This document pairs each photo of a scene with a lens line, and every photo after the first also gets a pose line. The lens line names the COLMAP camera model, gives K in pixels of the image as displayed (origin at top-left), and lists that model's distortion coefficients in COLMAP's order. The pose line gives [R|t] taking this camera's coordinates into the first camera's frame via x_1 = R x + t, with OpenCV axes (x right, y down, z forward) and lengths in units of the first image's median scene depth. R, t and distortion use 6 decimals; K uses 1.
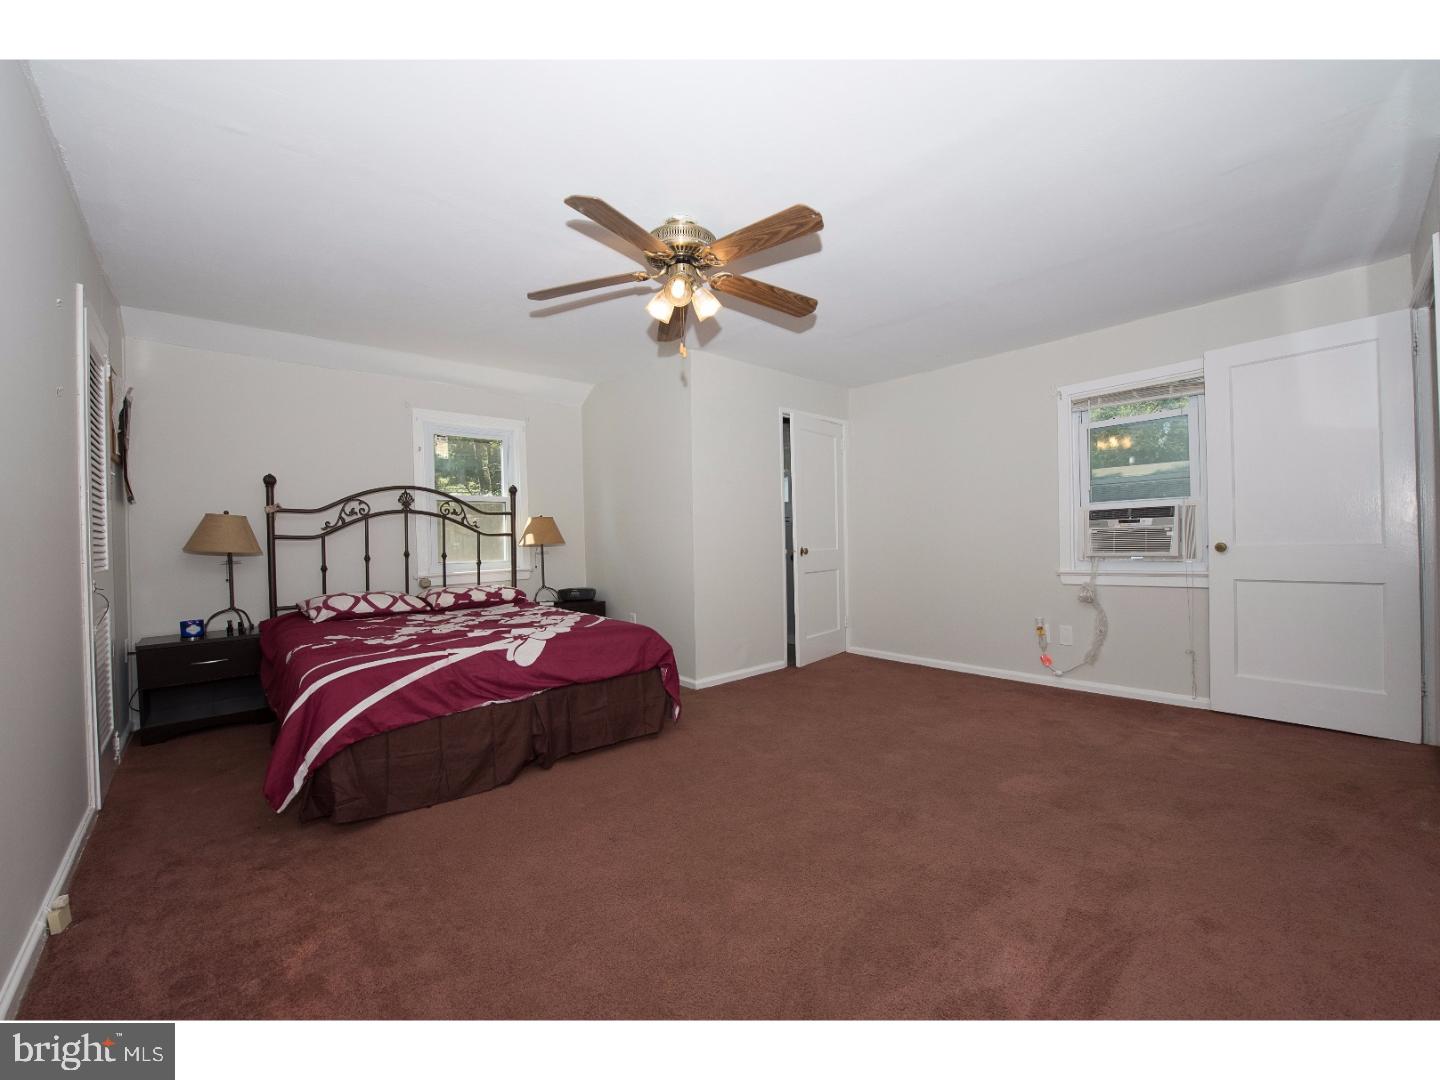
lens RADIAL K [[574.8, 0, 720.7], [0, 574.8, 539.0], [0, 0, 1]] dist [-0.009988, -0.004176]
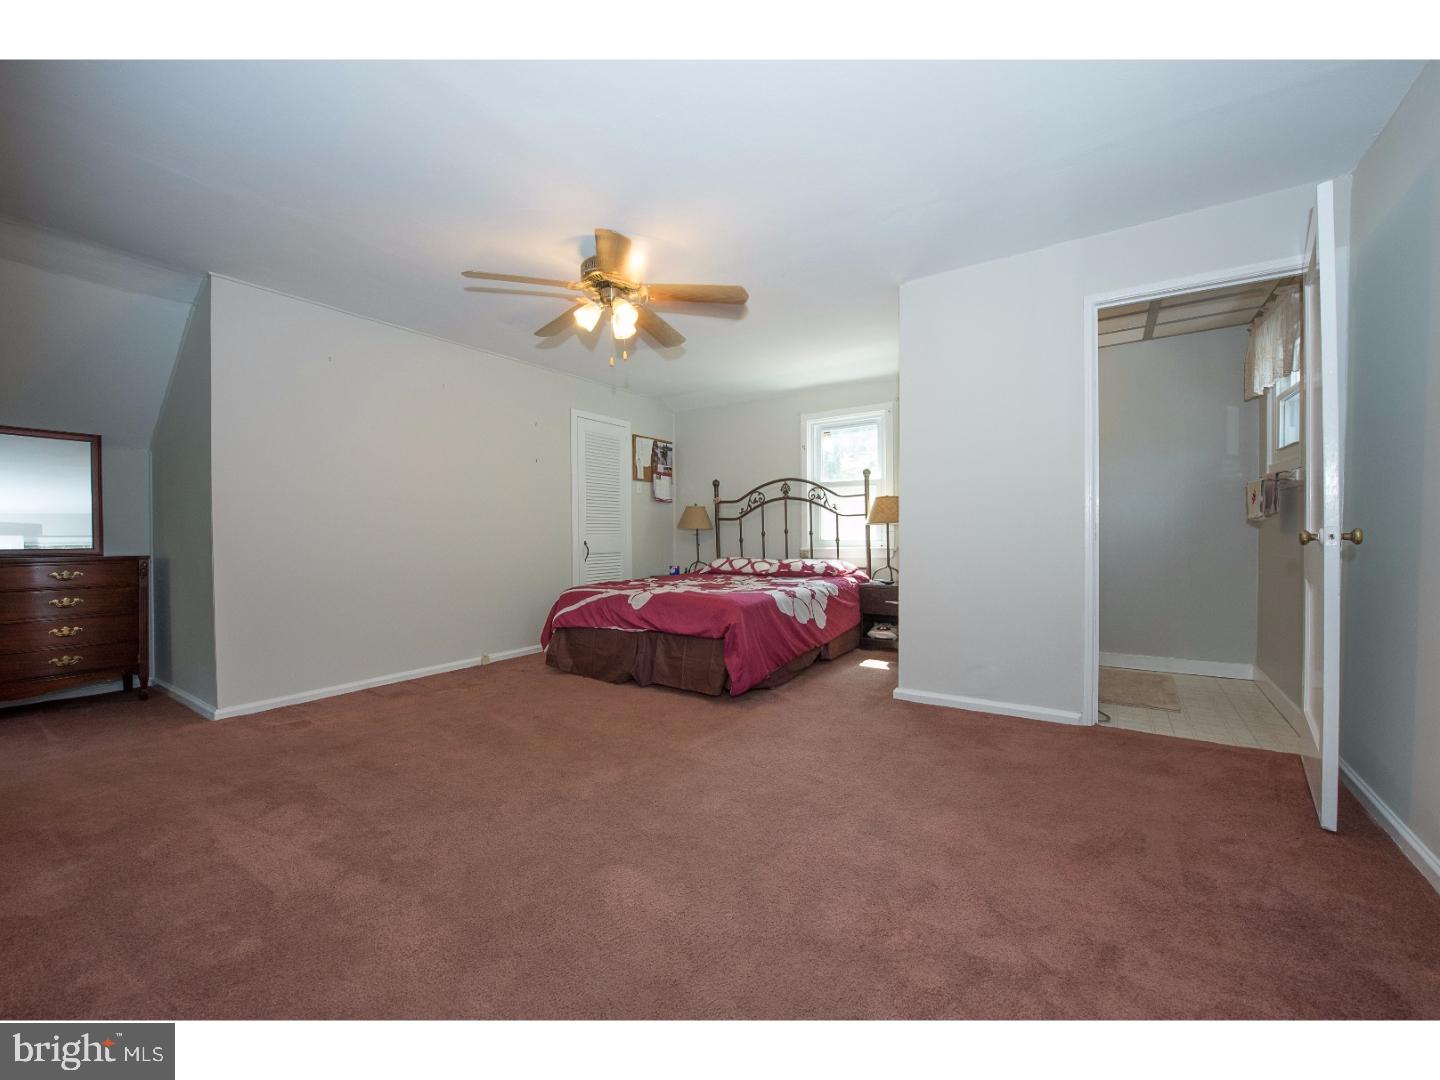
lens RADIAL K [[574.8, 0, 720.7], [0, 574.8, 539.0], [0, 0, 1]] dist [-0.009988, -0.004176]
pose [[0.239673, 0.026414, -0.970494, 0.723661], [0.004145, 0.999593, 0.028229, 0.006975], [0.970845, -0.010789, 0.239466, 0.586046]]
